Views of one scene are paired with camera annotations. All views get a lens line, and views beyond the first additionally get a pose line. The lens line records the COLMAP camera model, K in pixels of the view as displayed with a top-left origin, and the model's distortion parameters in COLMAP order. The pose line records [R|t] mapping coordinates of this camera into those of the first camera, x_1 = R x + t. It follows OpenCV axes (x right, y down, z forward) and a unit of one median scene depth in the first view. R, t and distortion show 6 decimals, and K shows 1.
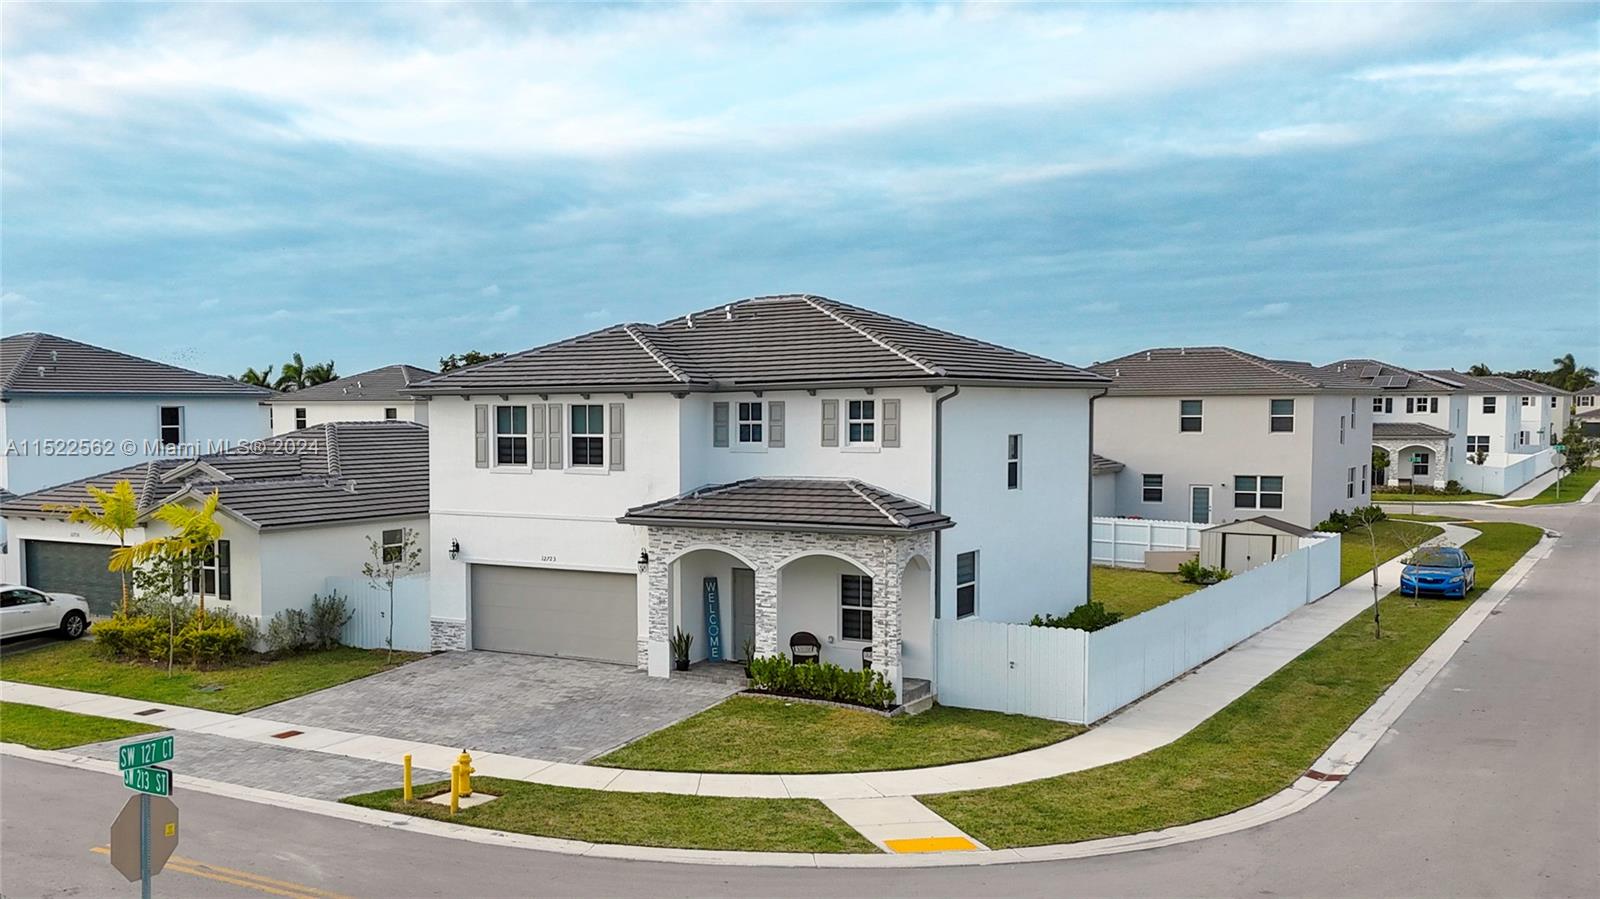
lens RADIAL K [[1570.4, 0, 560.3], [0, 1570.4, 498.5], [0, 0, 1]] dist [0.078213, -0.083006]
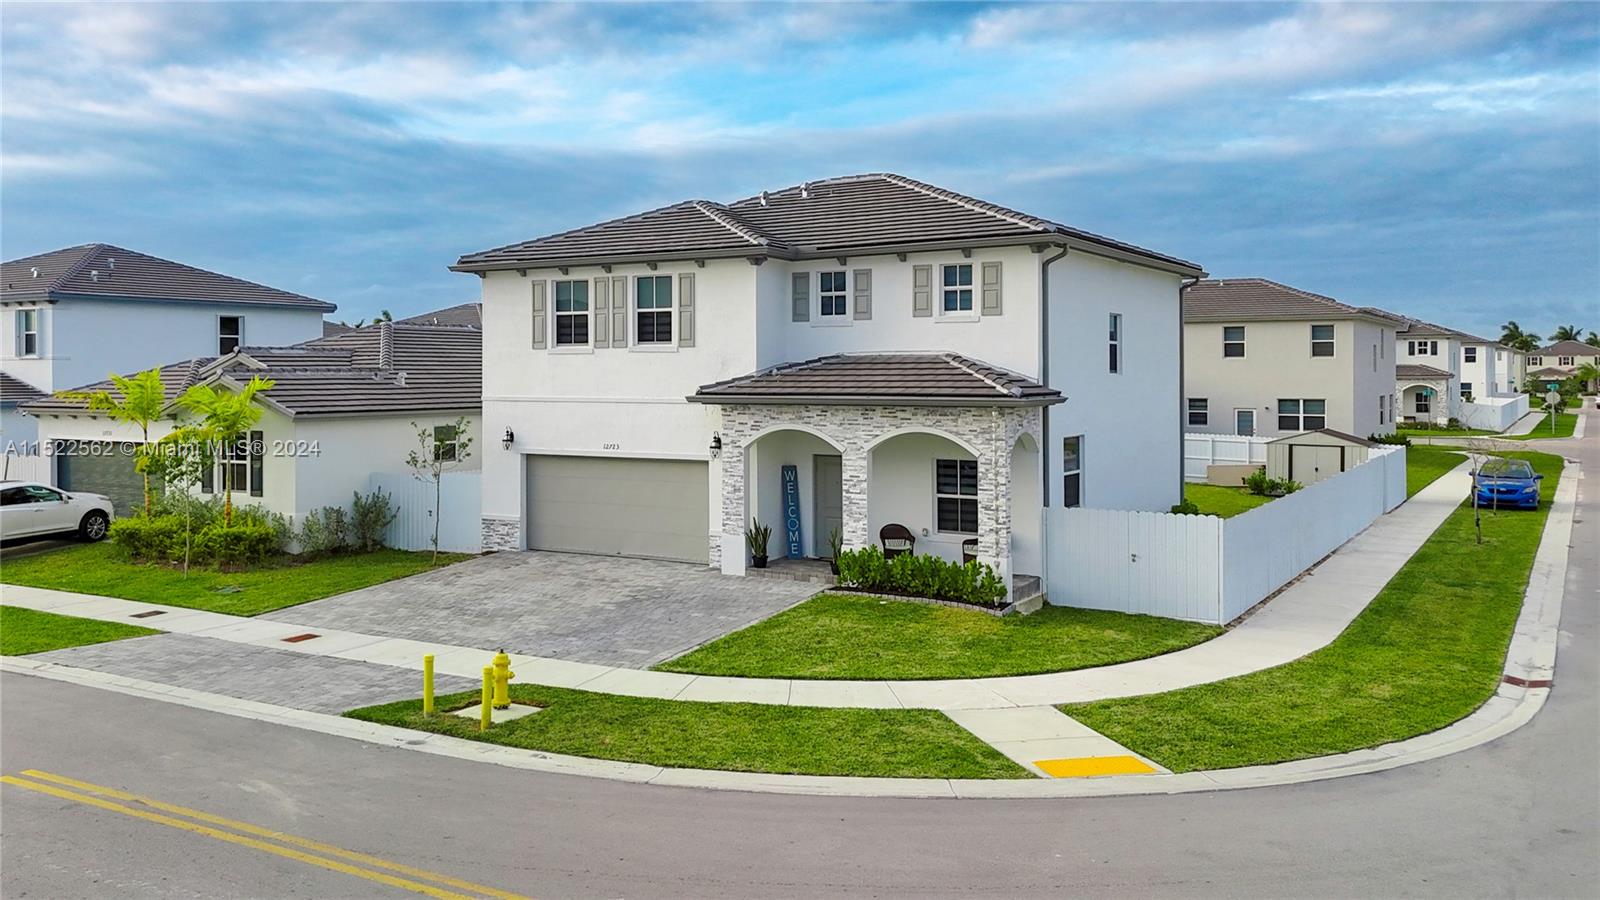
lens RADIAL K [[1389.4, 0, 674.3], [0, 1389.4, 354.0], [0, 0, 1]] dist [0.050526, -0.022848]
pose [[0.999410, 0.005606, 0.033884, 0.001797], [-0.003212, 0.997521, -0.070290, 0.043812], [-0.034194, 0.070140, 0.996951, 0.204995]]
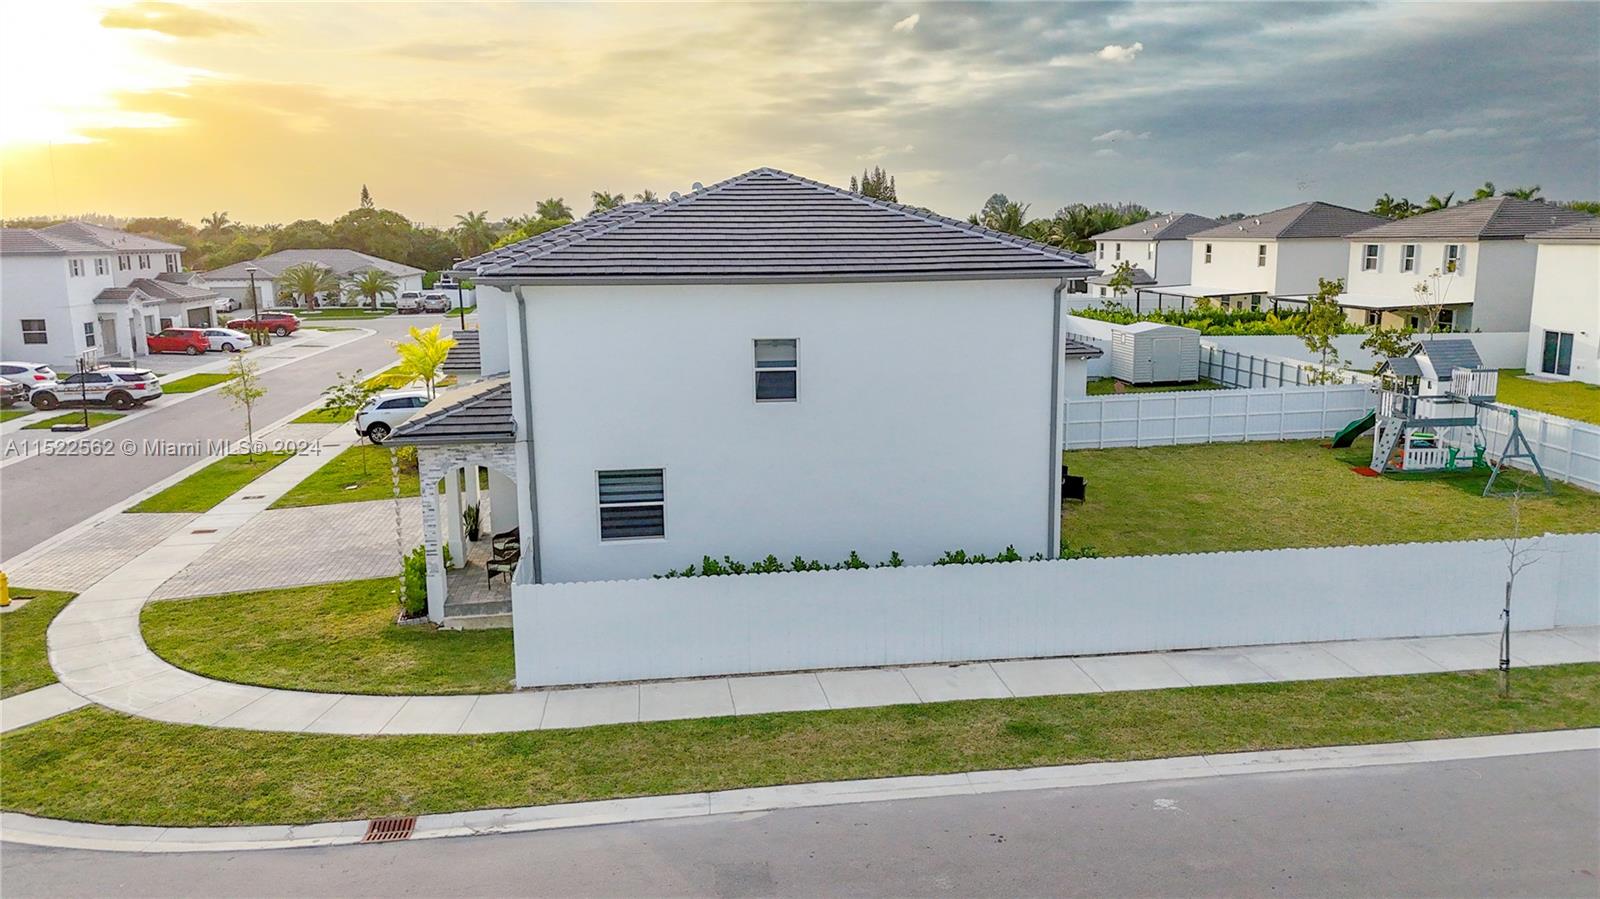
lens RADIAL K [[1180.7, 0, 809.7], [0, 1180.7, 447.3], [0, 0, 1]] dist [0.055188, -0.042970]
pose [[0.681299, 0.131262, -0.720141, 0.805801], [-0.037162, 0.988725, 0.145061, -0.078997], [0.731062, -0.072068, 0.678495, 0.617590]]
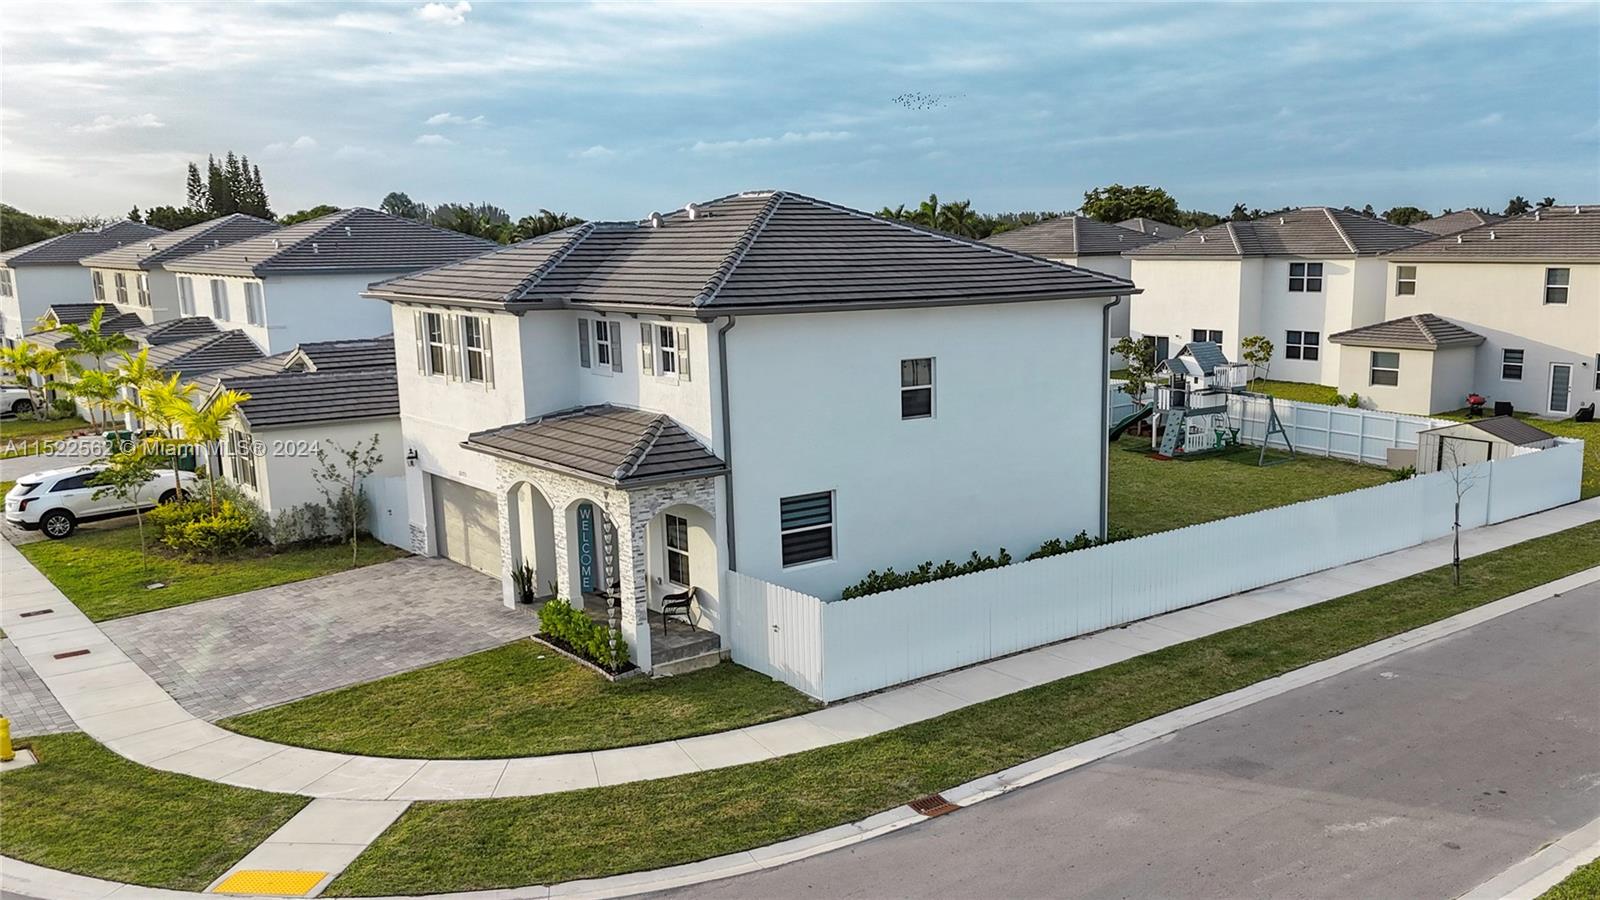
lens RADIAL K [[1400.7, 0, 933.4], [0, 1400.7, 513.0], [0, 0, 1]] dist [0.075913, -0.095705]
pose [[0.968080, 0.048257, -0.245952, 0.526126], [-0.012911, 0.989589, 0.143345, -0.071663], [0.250309, -0.135594, 0.958624, 0.239071]]
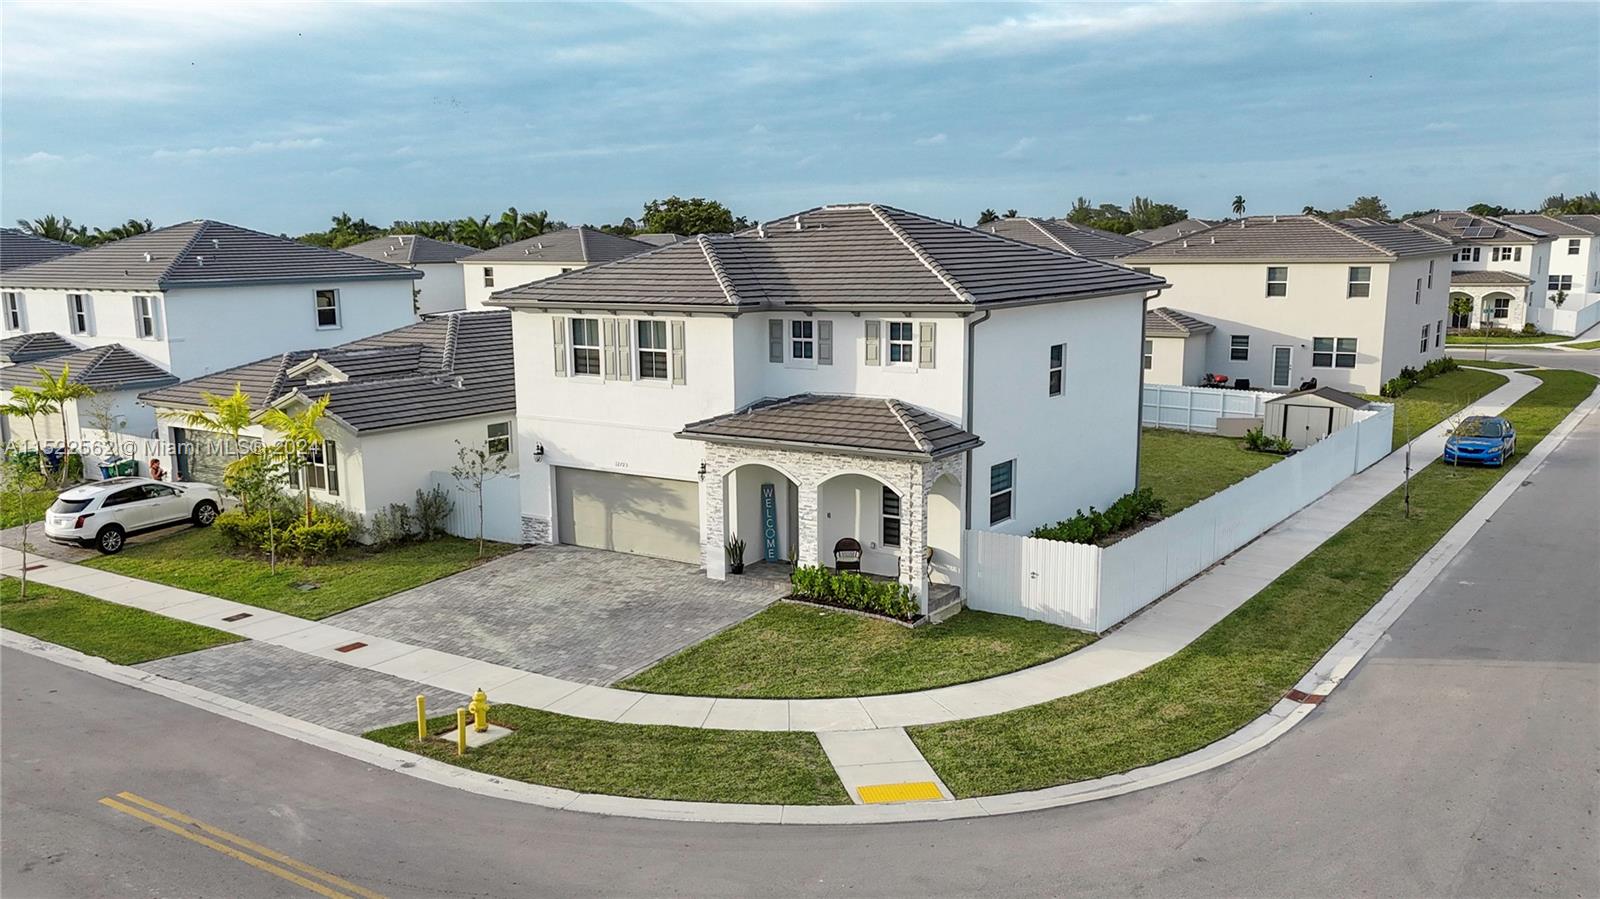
lens RADIAL K [[1357.2, 0, 748.8], [0, 1357.2, 486.1], [0, 0, 1]] dist [0.081276, -0.088913]
pose [[0.999853, -0.004821, -0.016436, 0.100812], [0.006812, 0.992342, 0.123334, -0.064158], [0.015715, -0.123428, 0.992229, 0.084521]]
